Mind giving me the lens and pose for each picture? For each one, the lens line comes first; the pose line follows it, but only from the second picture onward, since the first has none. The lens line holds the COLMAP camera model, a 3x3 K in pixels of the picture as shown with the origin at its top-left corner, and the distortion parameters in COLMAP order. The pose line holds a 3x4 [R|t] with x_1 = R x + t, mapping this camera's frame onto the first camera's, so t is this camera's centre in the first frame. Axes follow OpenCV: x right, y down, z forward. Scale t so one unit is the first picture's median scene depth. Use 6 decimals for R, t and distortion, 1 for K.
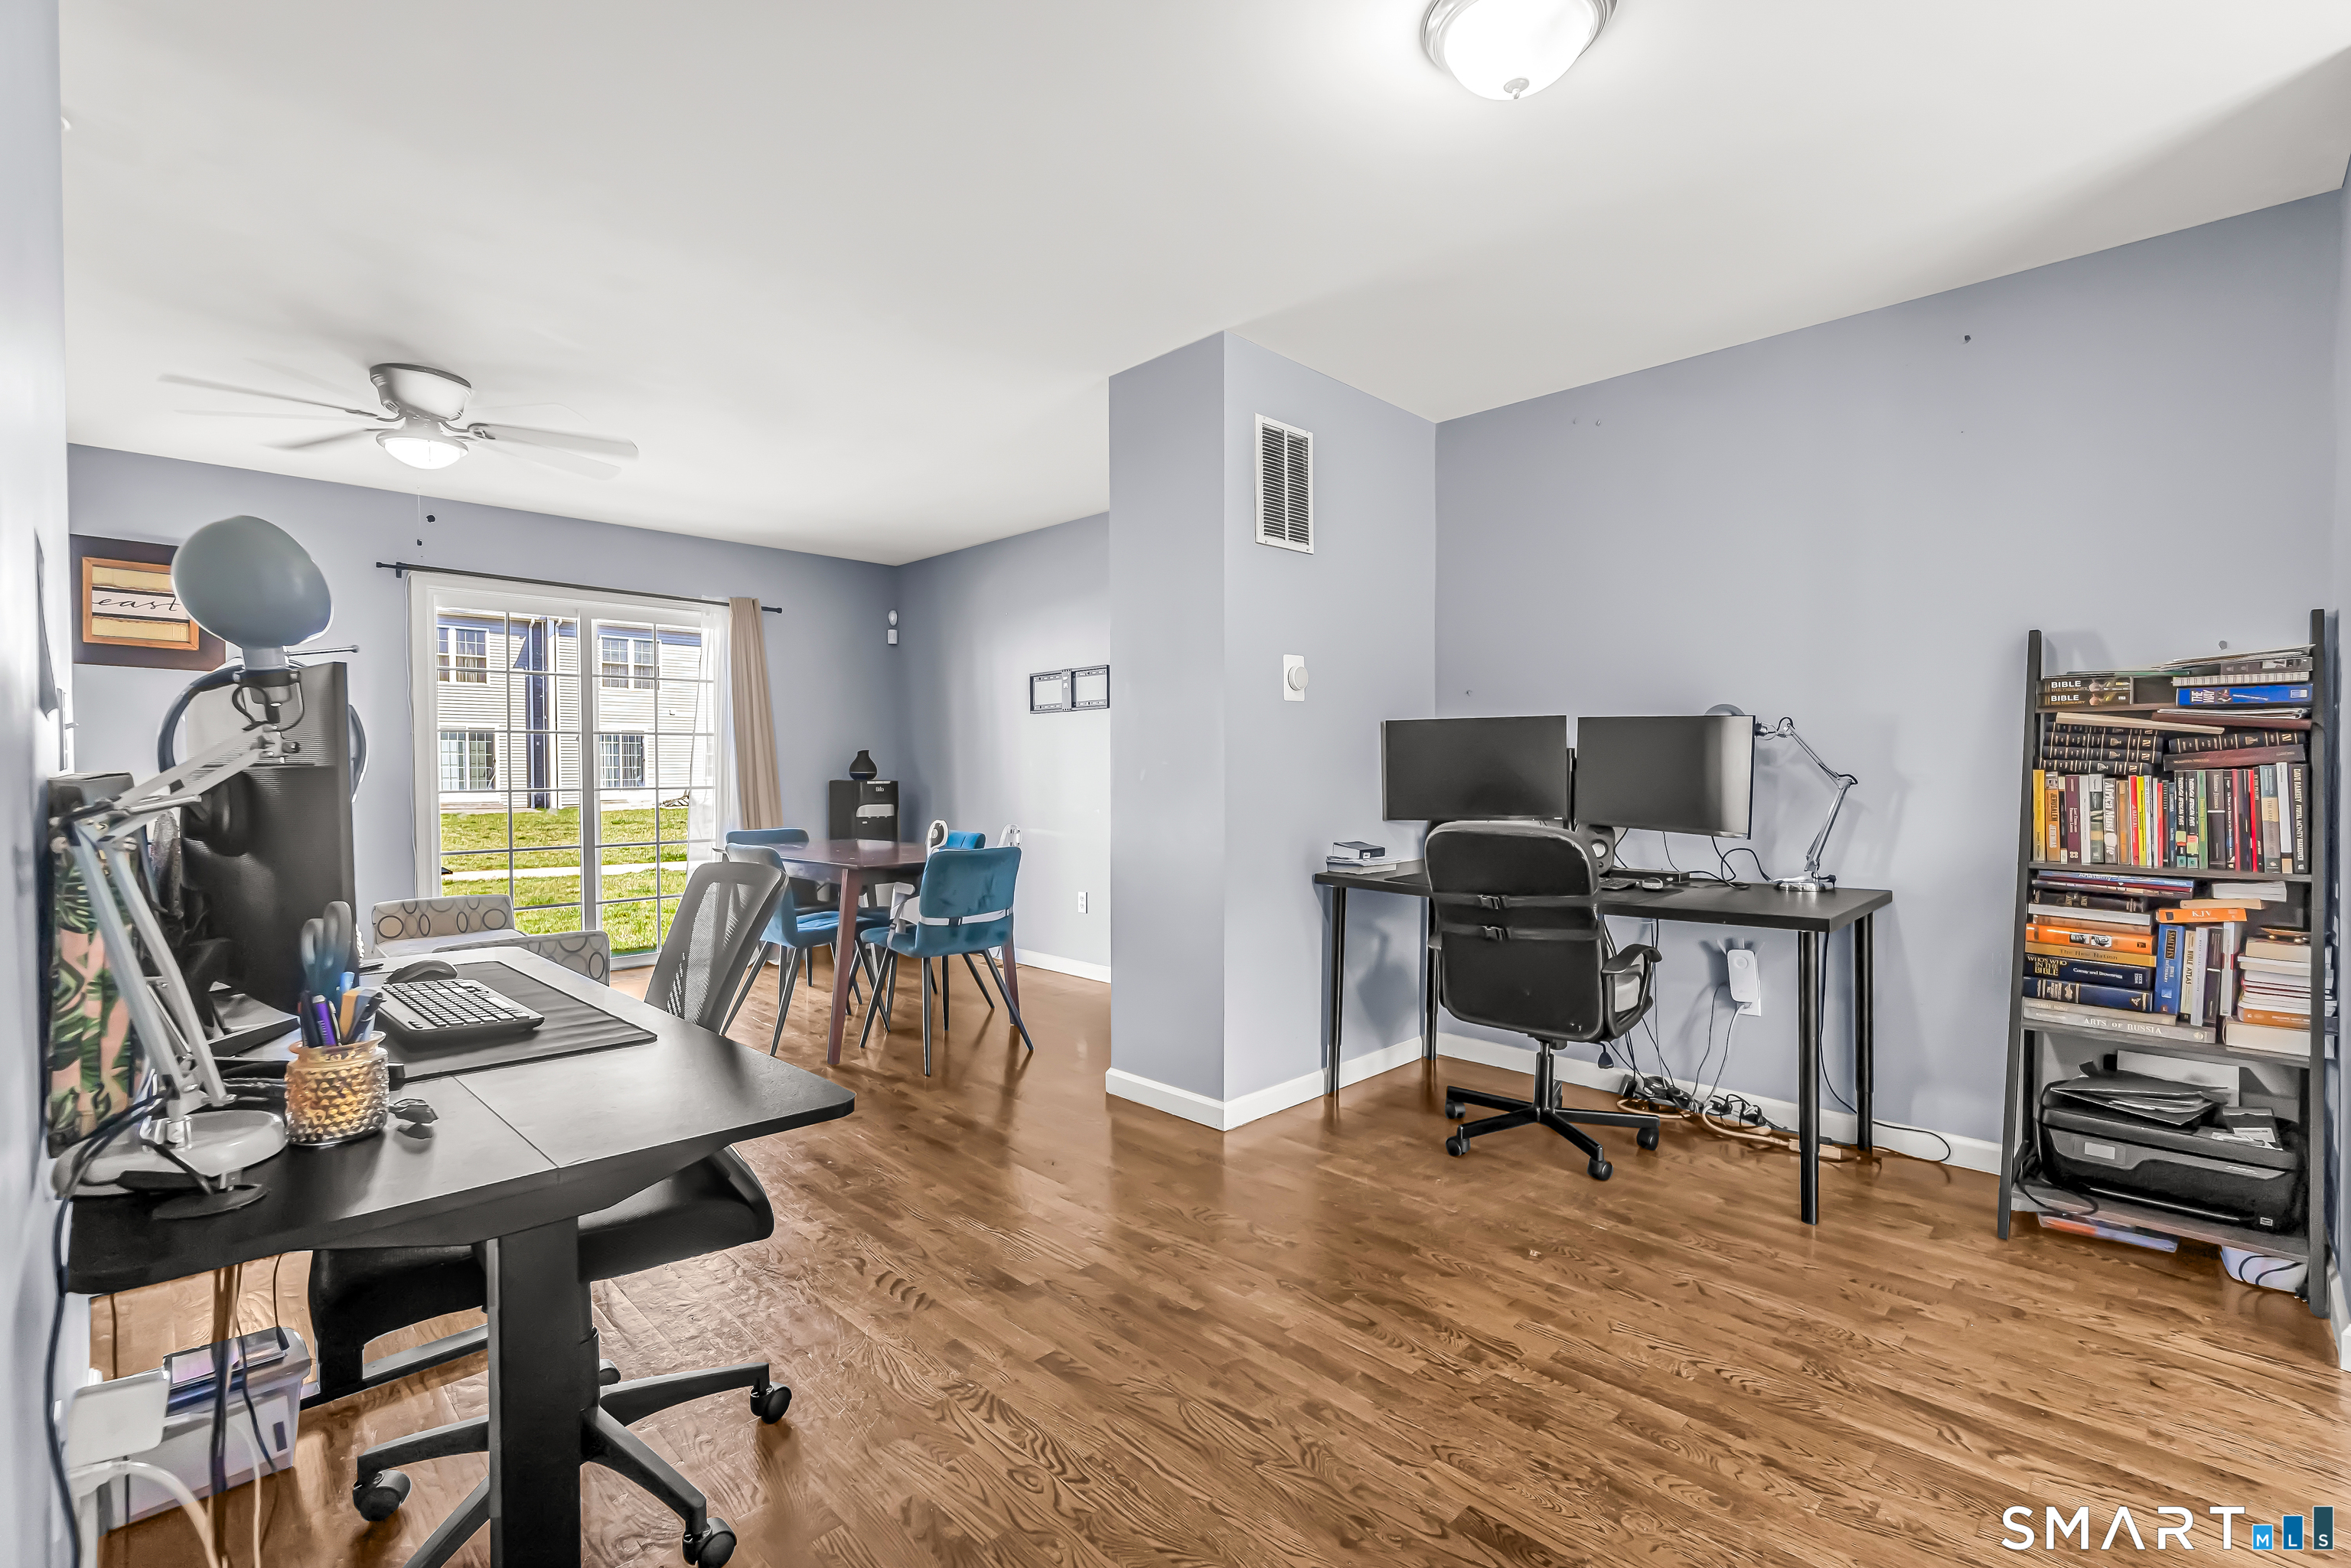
lens RADIAL K [[1041.7, 0, 1164.5], [0, 1041.7, 791.1], [0, 0, 1]] dist [-0.002569, -0.000700]
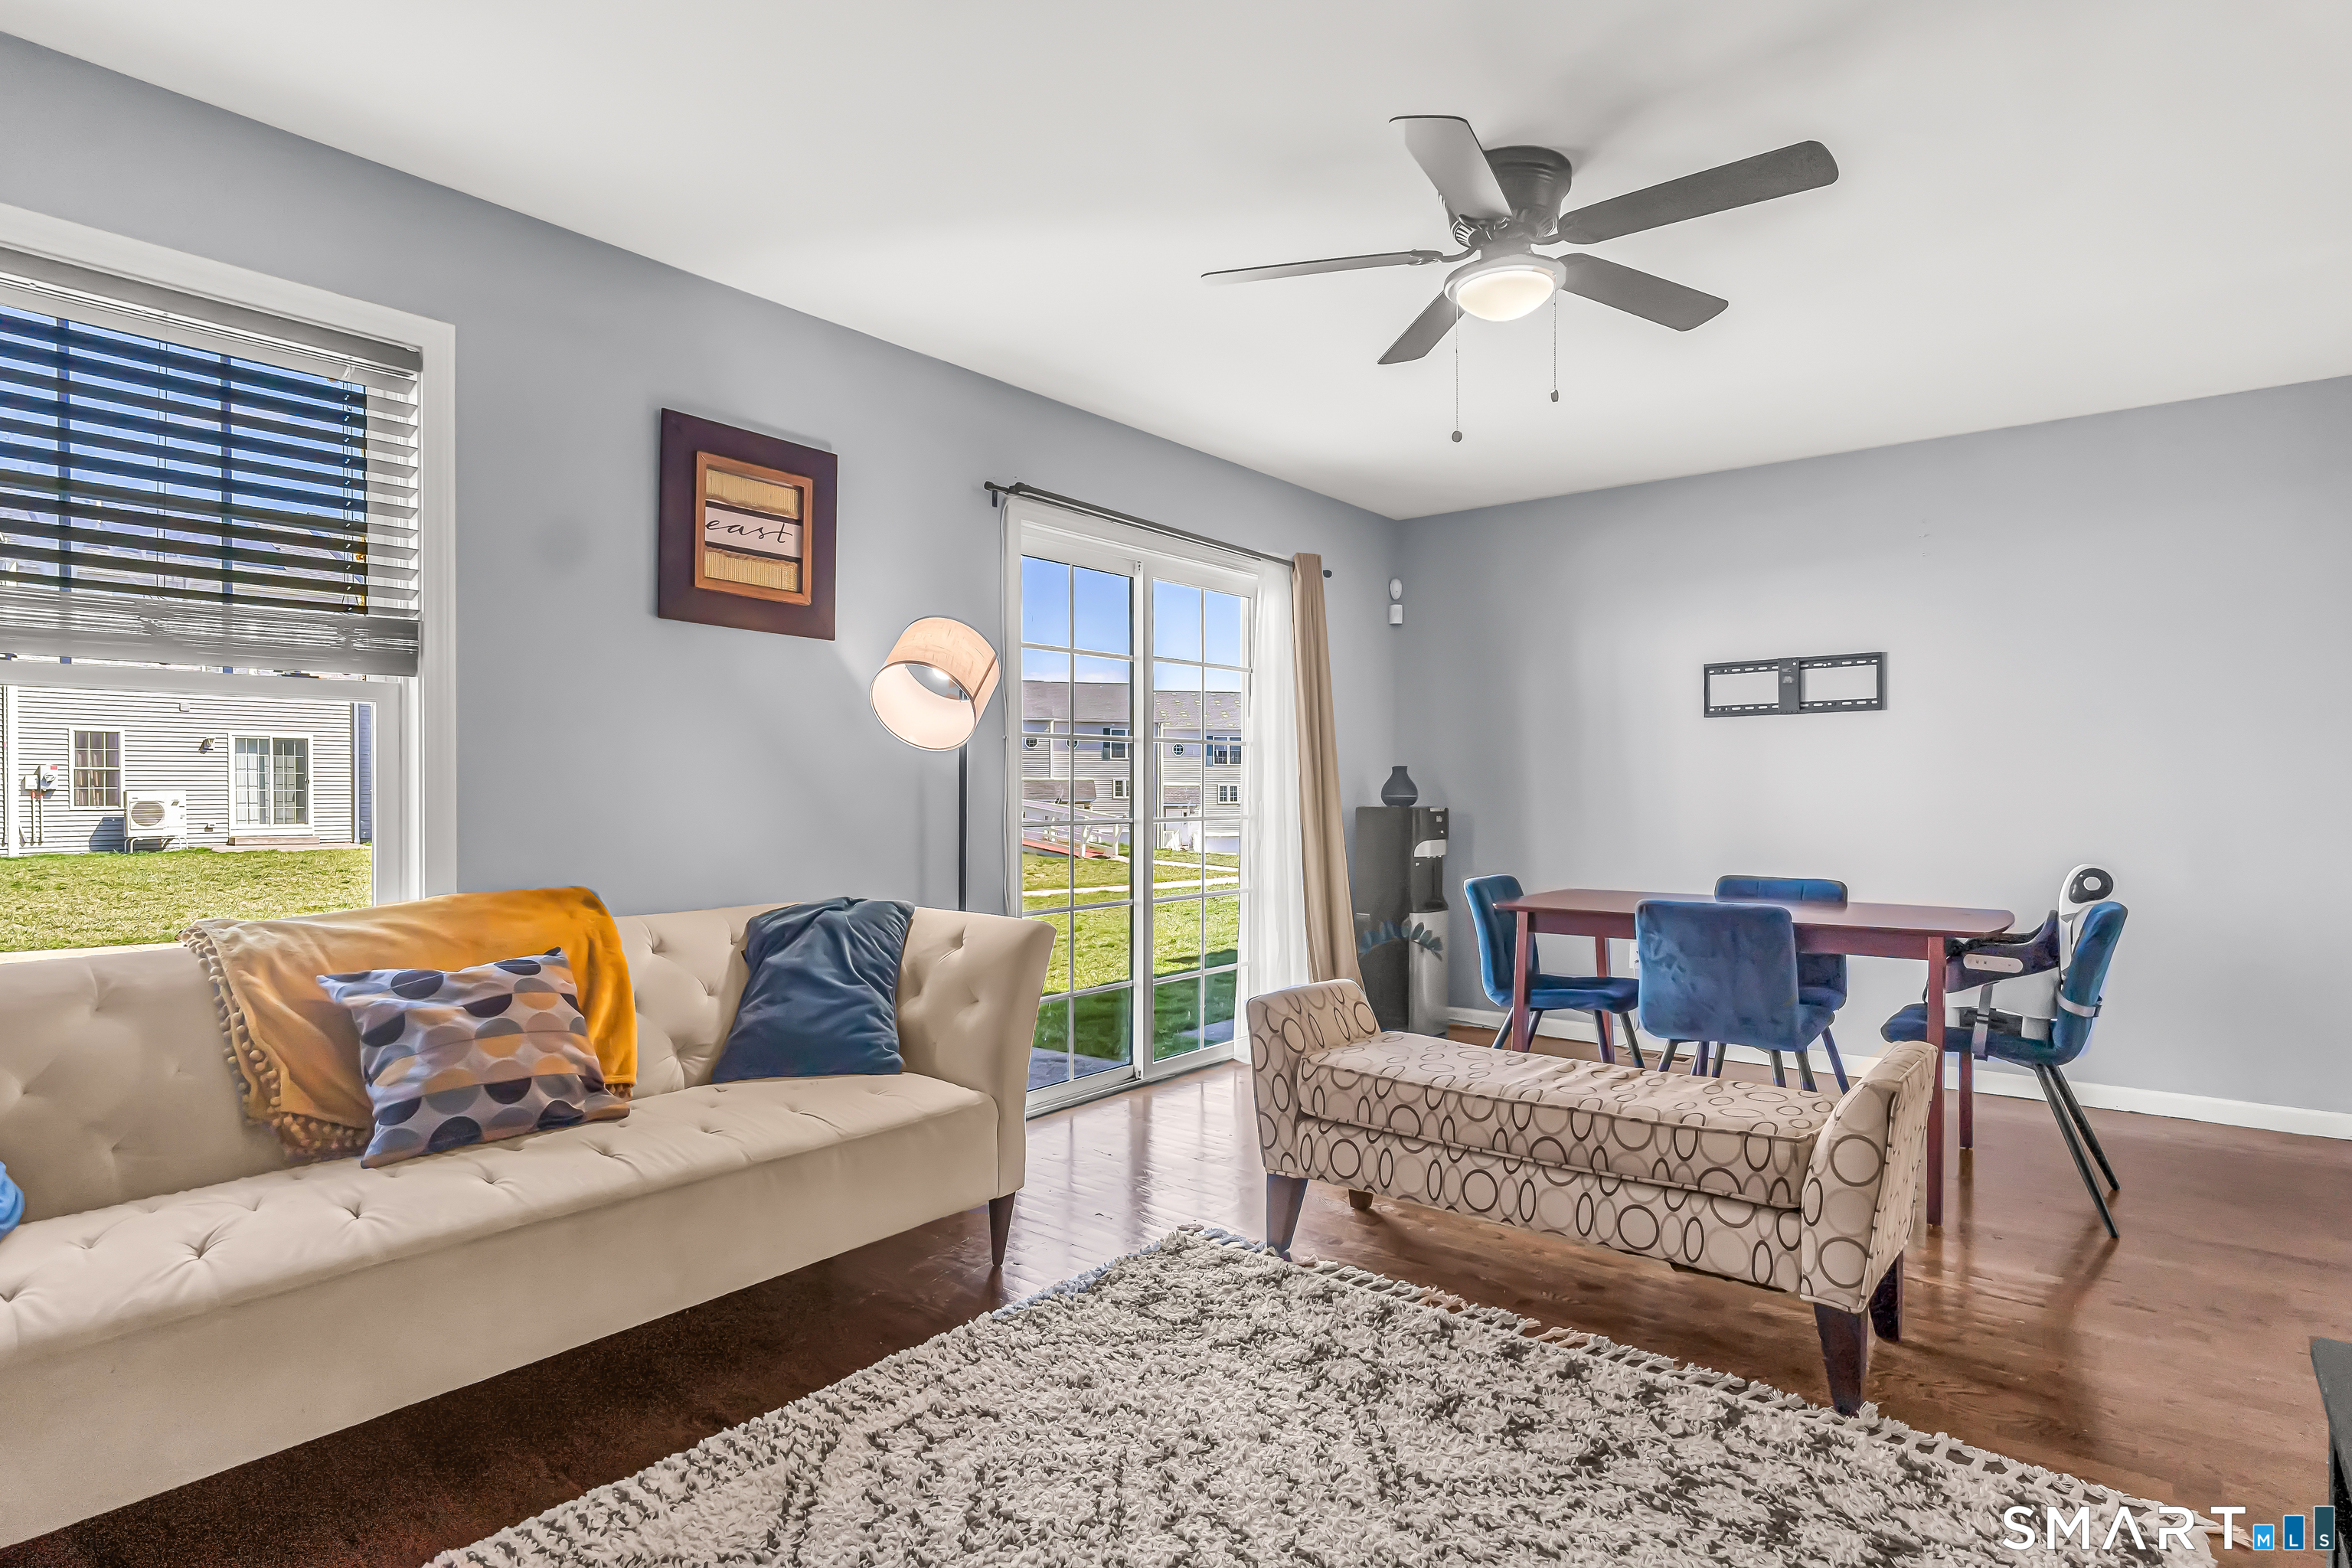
lens RADIAL K [[1245.1, 0, 1176.0], [0, 1245.1, 796.5], [0, 0, 1]] dist [0.001842, 0.000315]
pose [[0.993740, 0.000831, 0.111714, -0.824986], [0.001240, 0.999829, -0.018468, -0.002980], [-0.111710, 0.018491, 0.993569, 0.219592]]
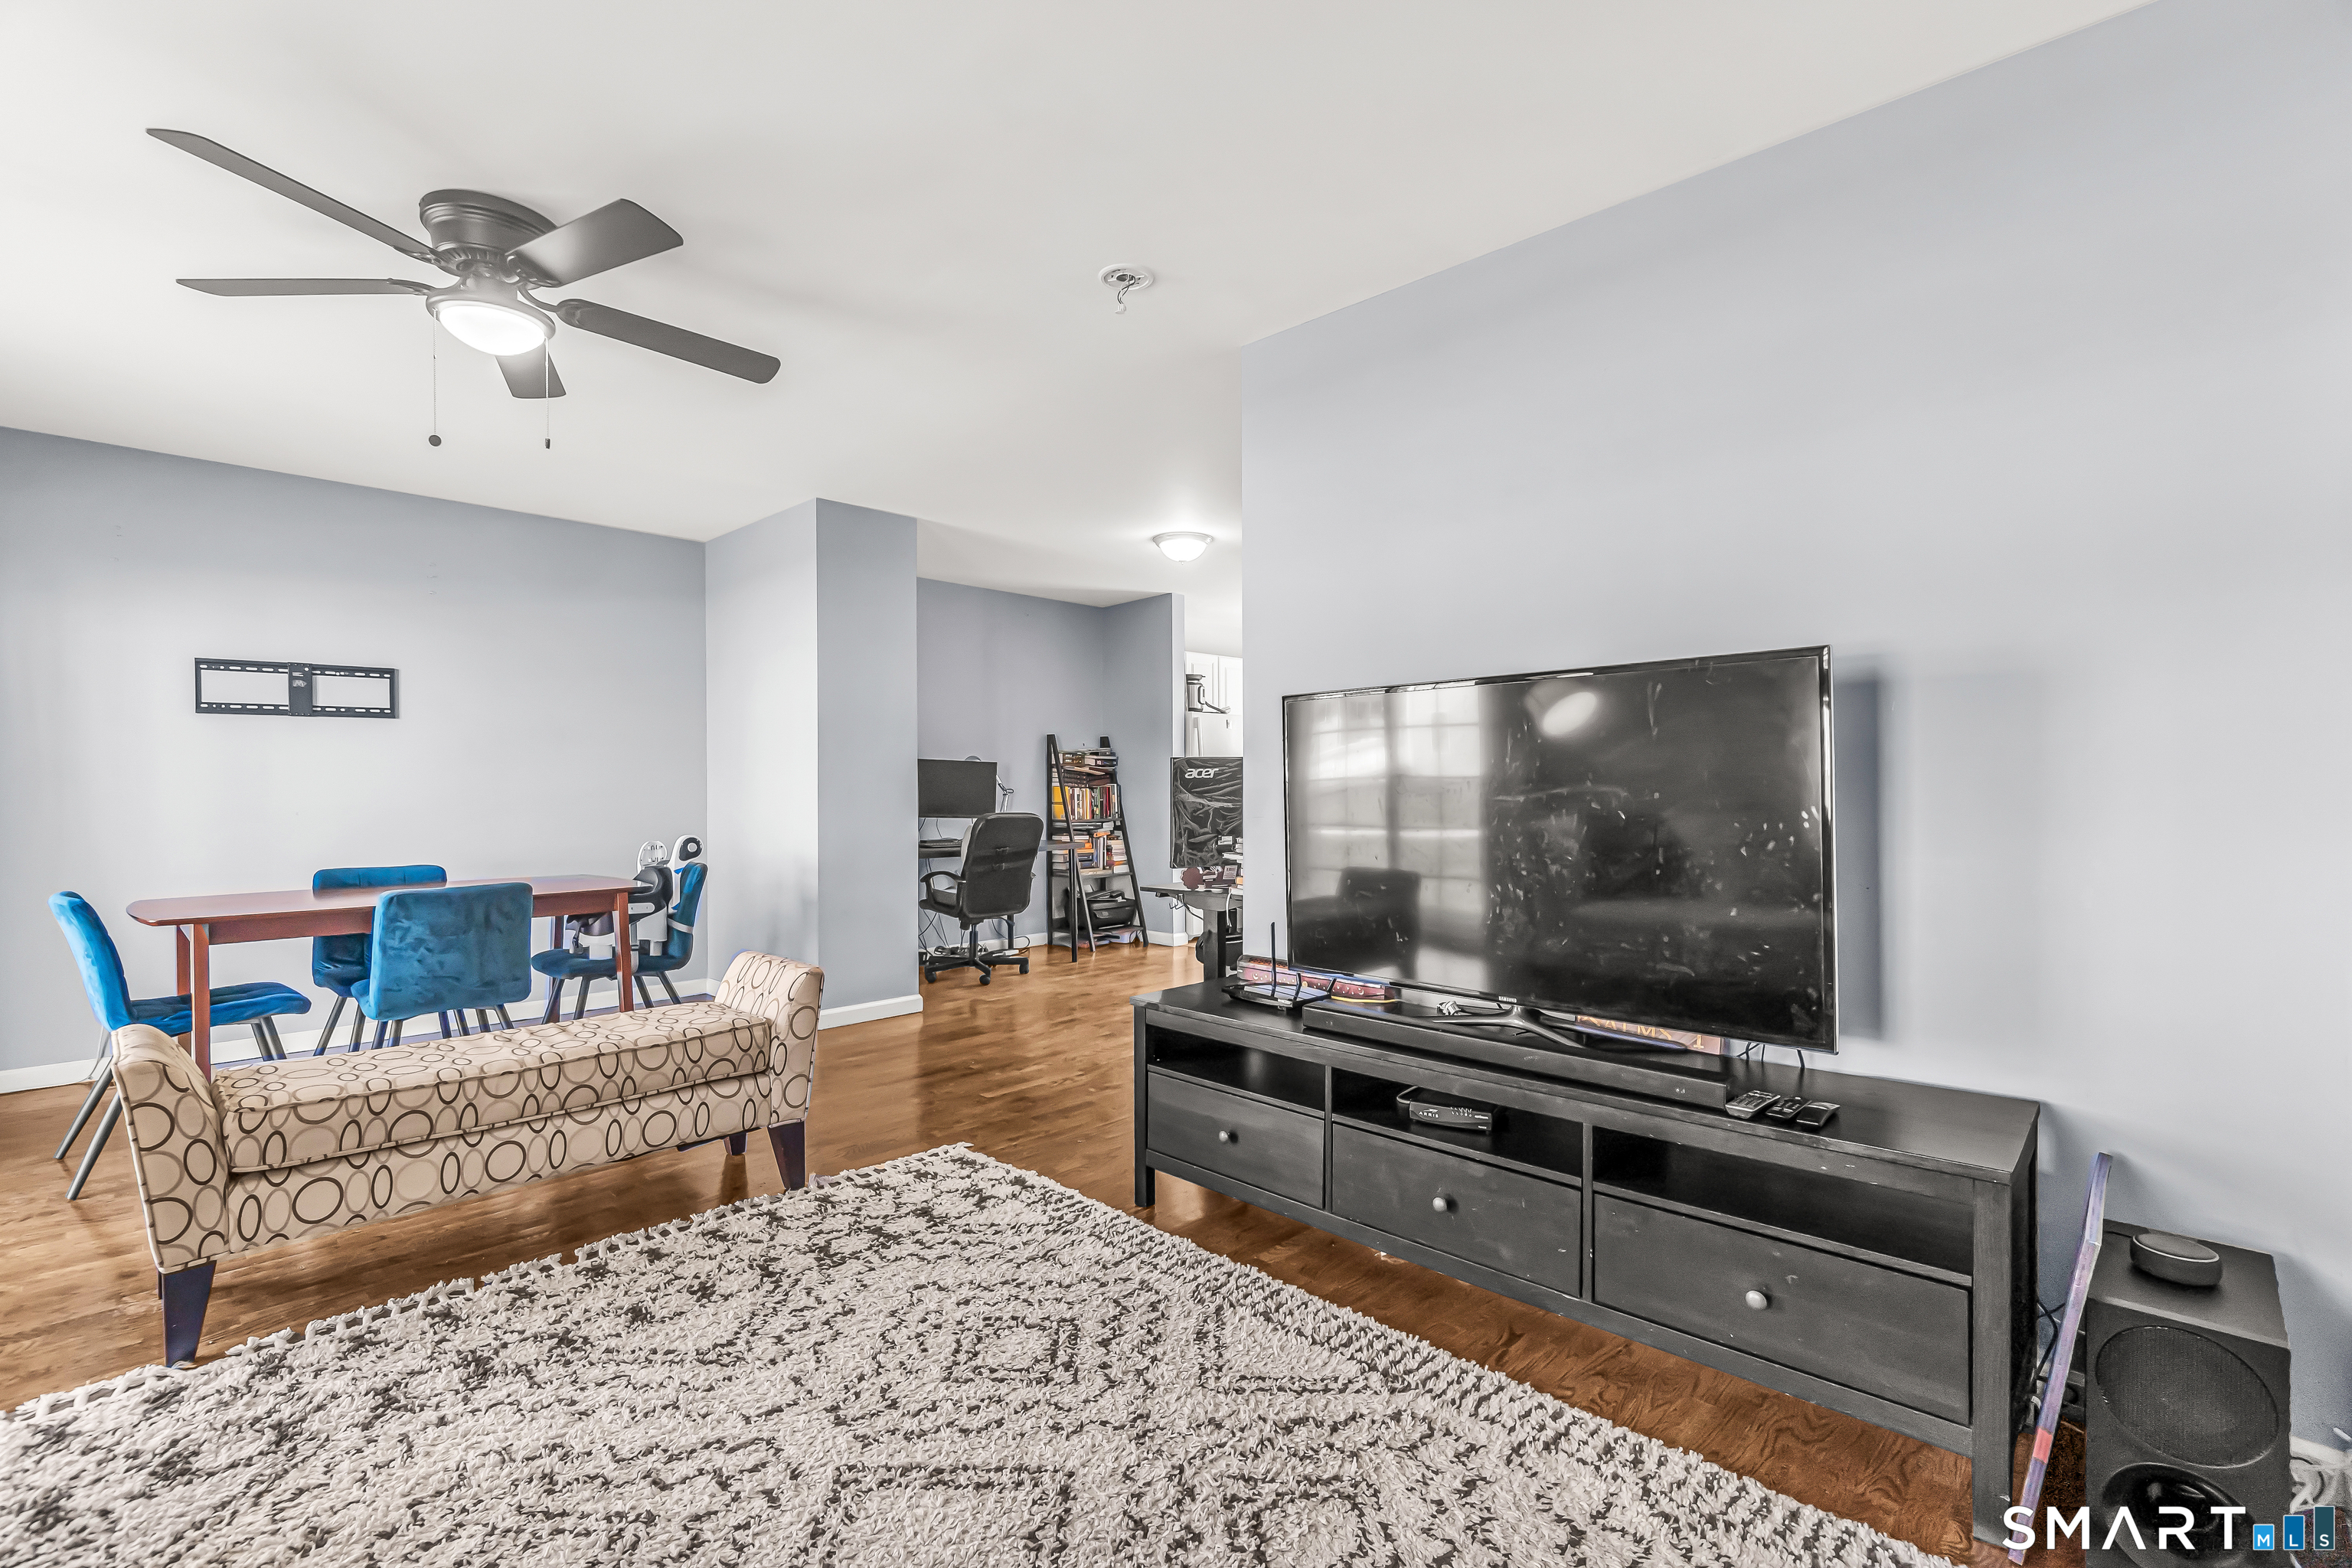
lens RADIAL K [[1042.2, 0, 1169.8], [0, 1042.2, 781.0], [0, 0, 1]] dist [-0.002569, -0.000700]
pose [[-0.015092, 0.005179, 0.999873, -1.166971], [0.026371, 0.999641, -0.004779, -0.008991], [-0.999538, 0.026295, -0.015223, 0.470851]]
